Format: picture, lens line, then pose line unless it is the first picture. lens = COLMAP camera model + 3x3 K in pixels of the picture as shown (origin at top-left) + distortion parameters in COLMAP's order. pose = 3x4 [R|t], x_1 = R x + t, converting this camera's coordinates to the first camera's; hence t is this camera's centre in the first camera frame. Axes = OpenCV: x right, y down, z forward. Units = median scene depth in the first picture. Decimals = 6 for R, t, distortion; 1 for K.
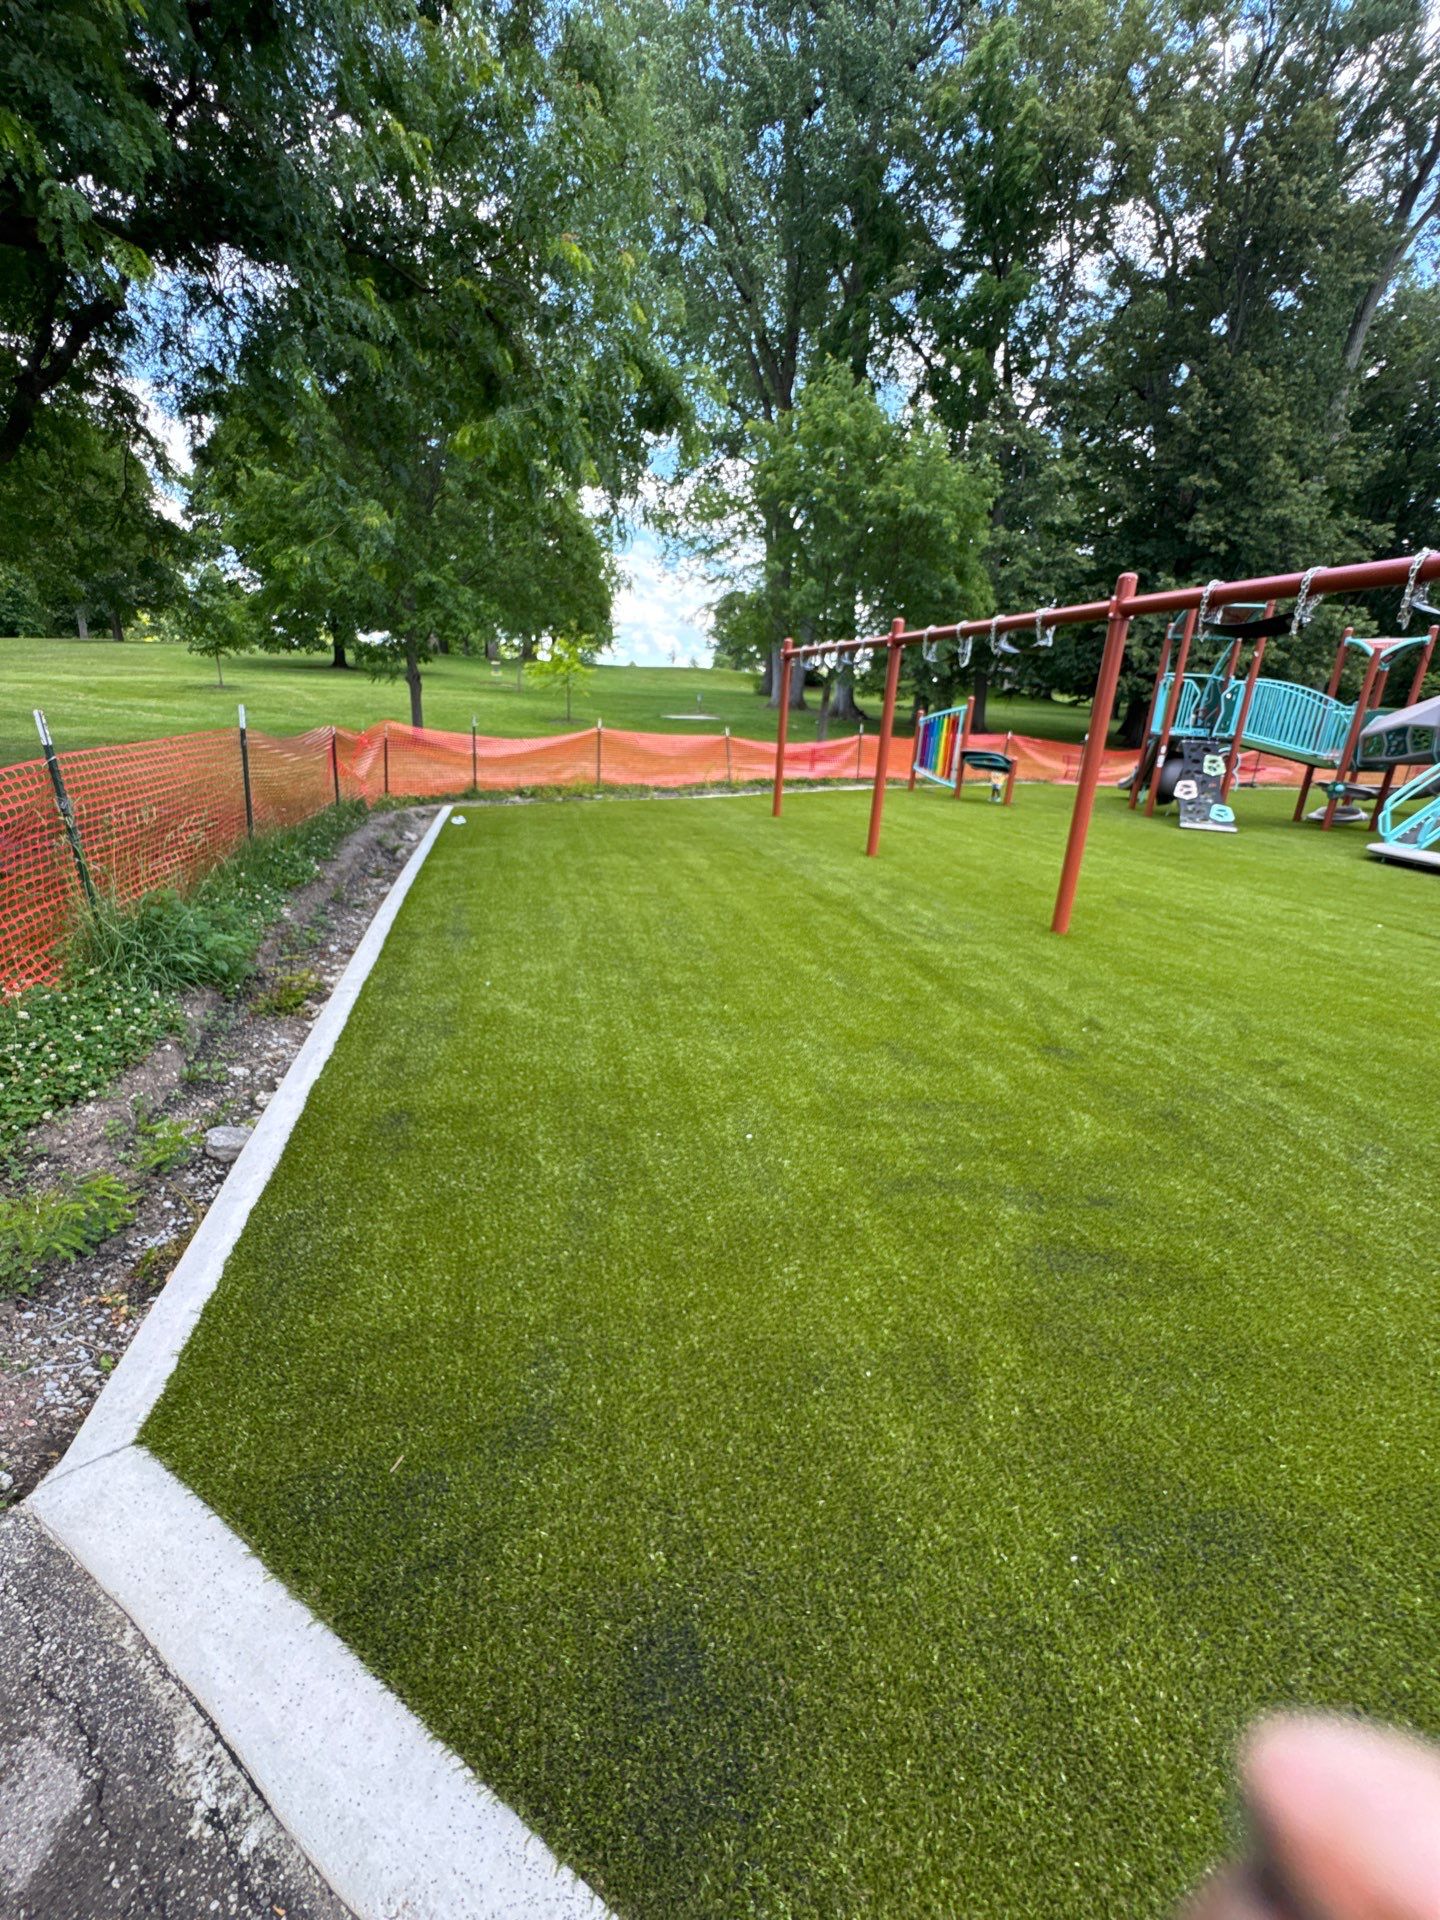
lens RADIAL K [[767.5, 0, 720.0], [0, 767.5, 960.0], [0, 0, 1]] dist [0.000002, -0.000547]
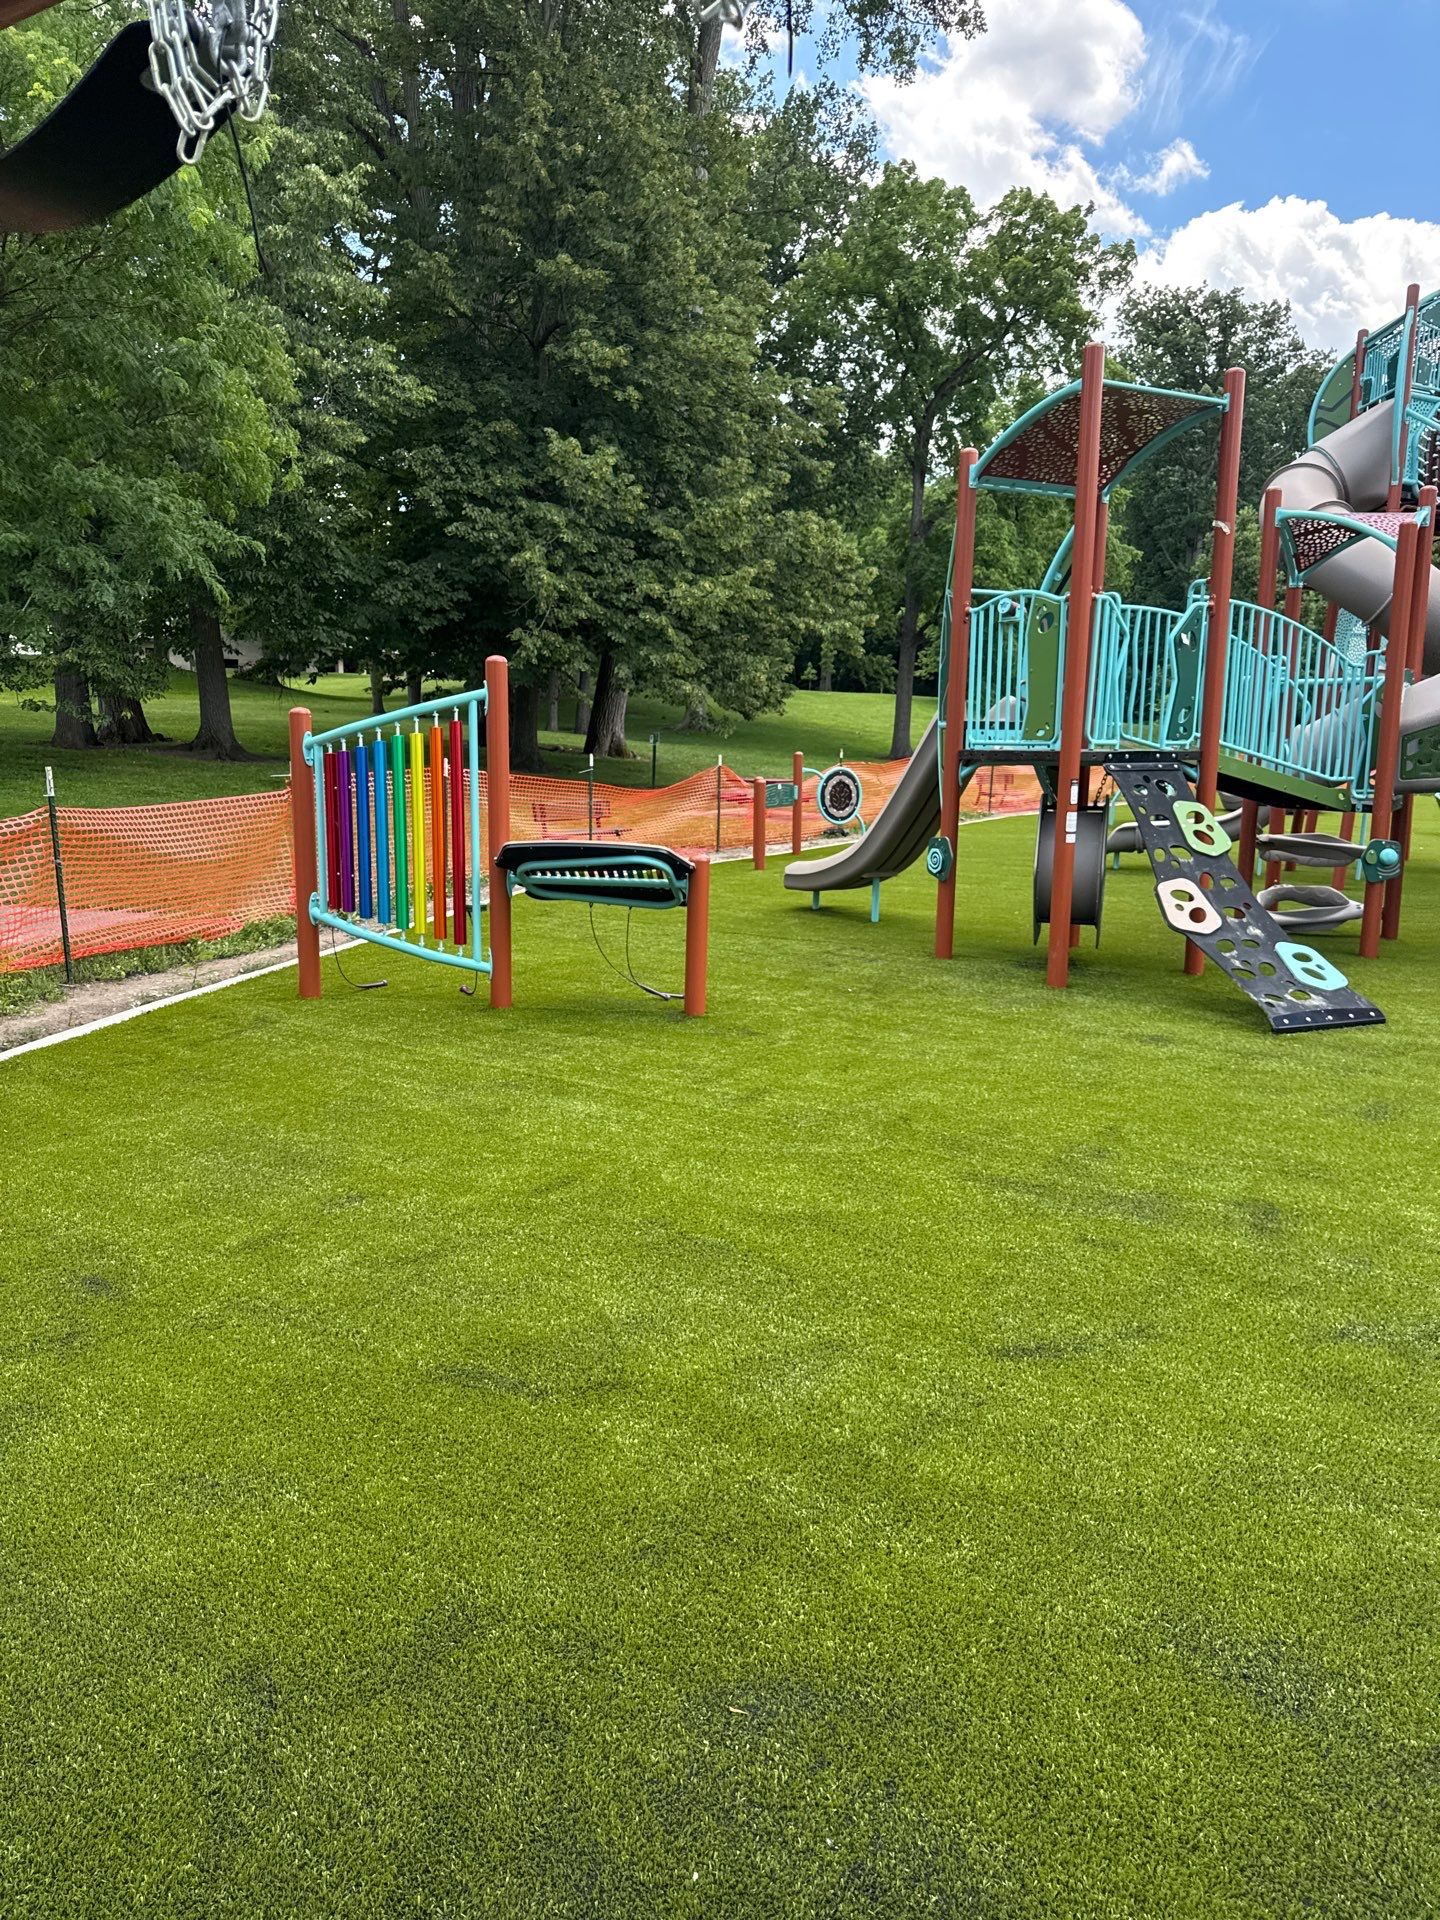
lens RADIAL K [[1381.7, 0, 720.0], [0, 1381.7, 960.0], [0, 0, 1]] dist [0.001988, 0.000253]
pose [[0.744721, -0.149839, 0.650338, 0.045525], [0.236136, 0.970593, -0.046780, -0.194786], [-0.624204, 0.188406, 0.758204, 0.595782]]
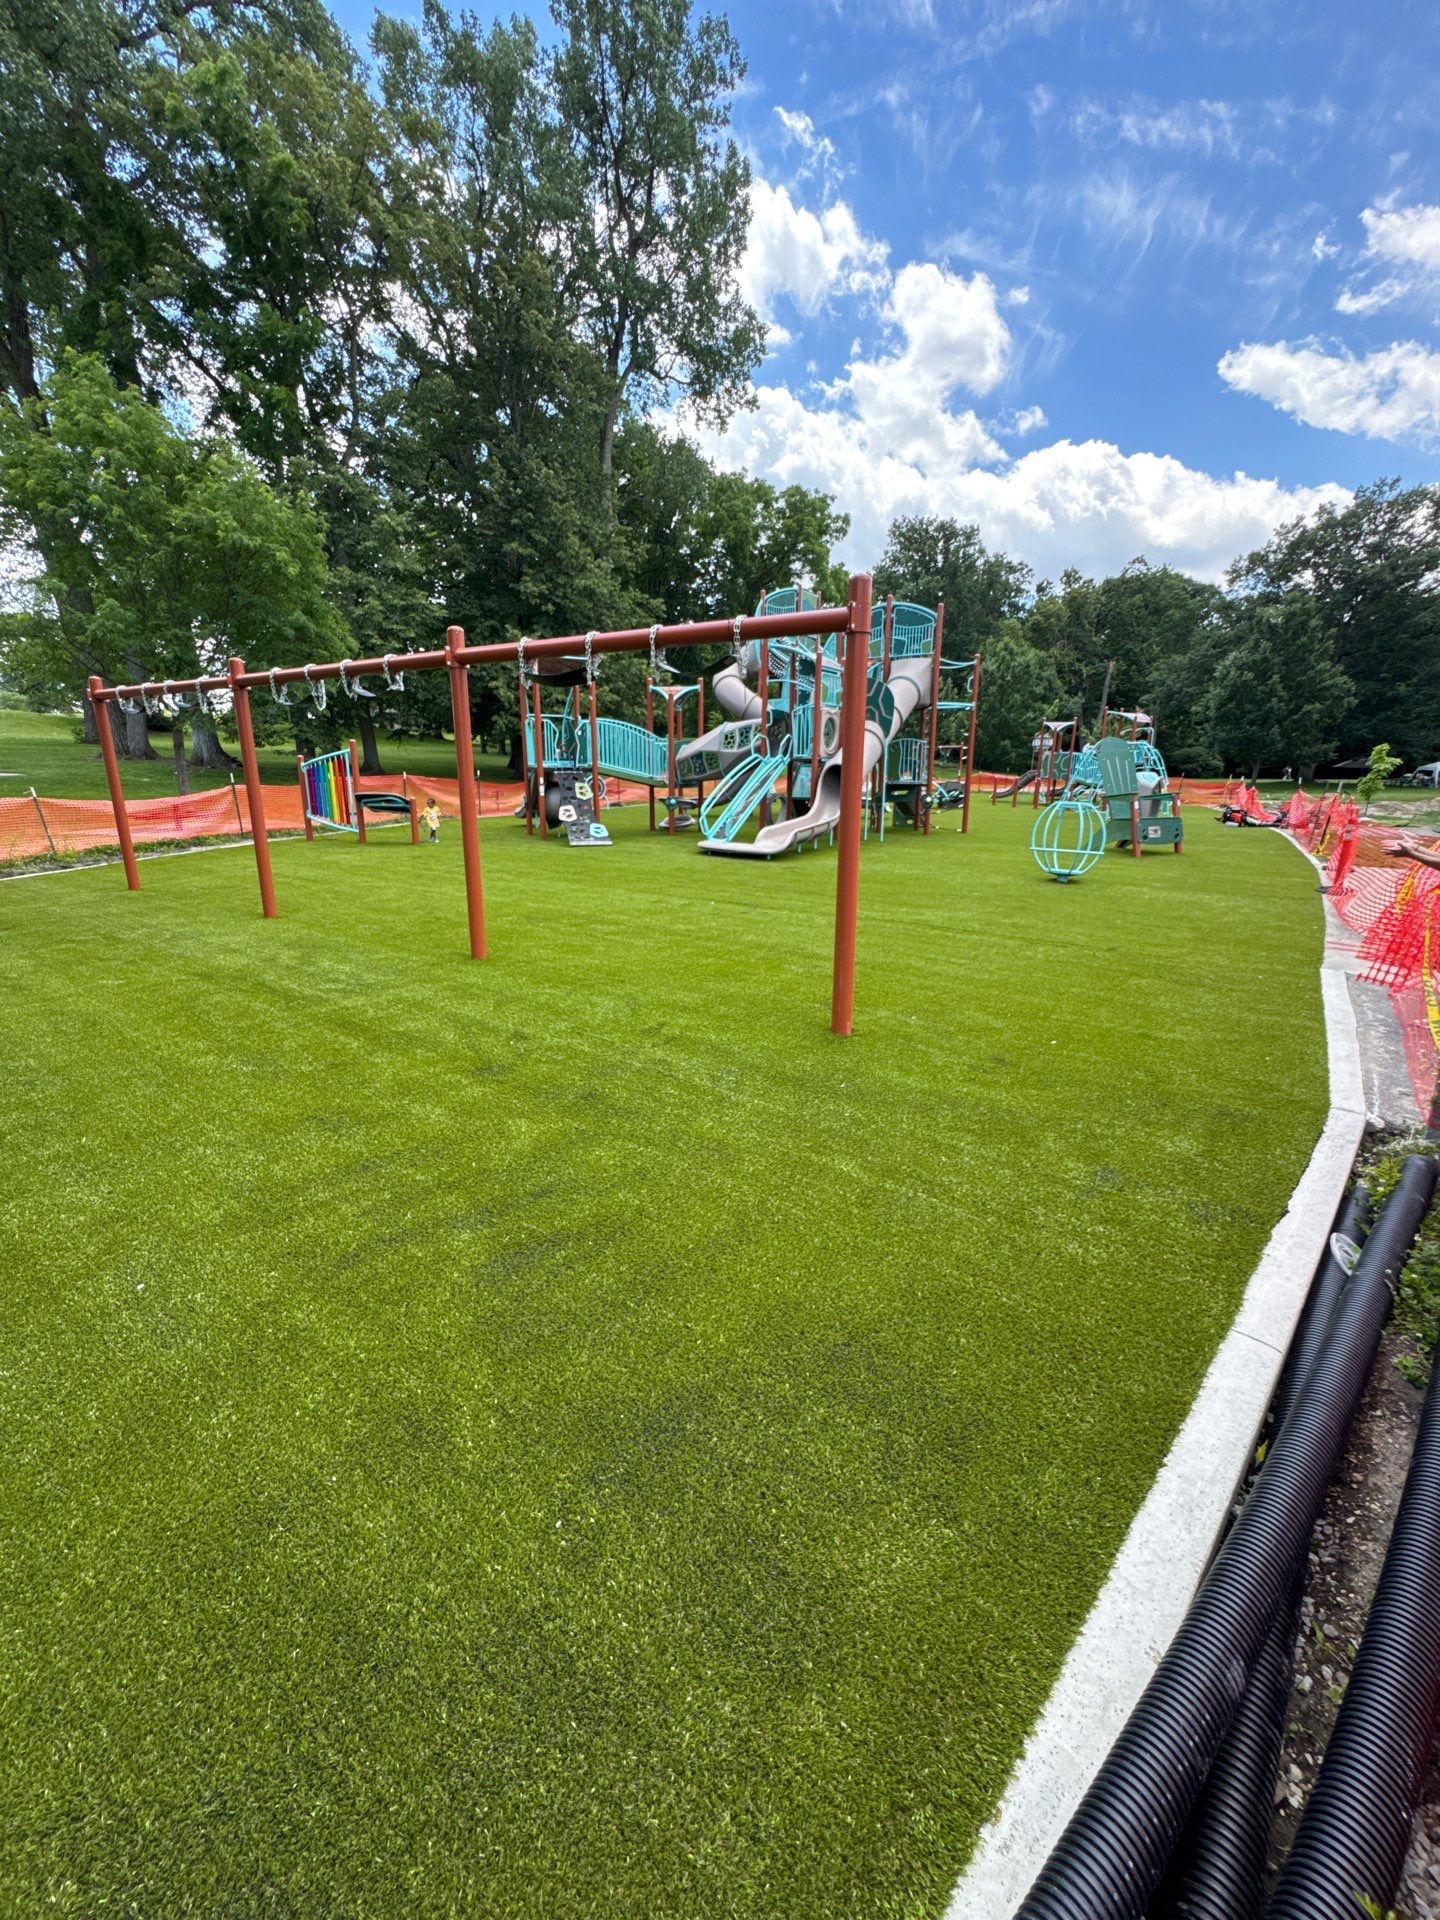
lens RADIAL K [[767.5, 0, 720.0], [0, 767.5, 960.0], [0, 0, 1]] dist [0.000002, -0.000547]
pose [[0.753549, -0.207143, 0.623903, 0.014961], [0.236202, 0.970996, 0.037098, 0.002302], [-0.613492, 0.119411, 0.780621, -0.010354]]
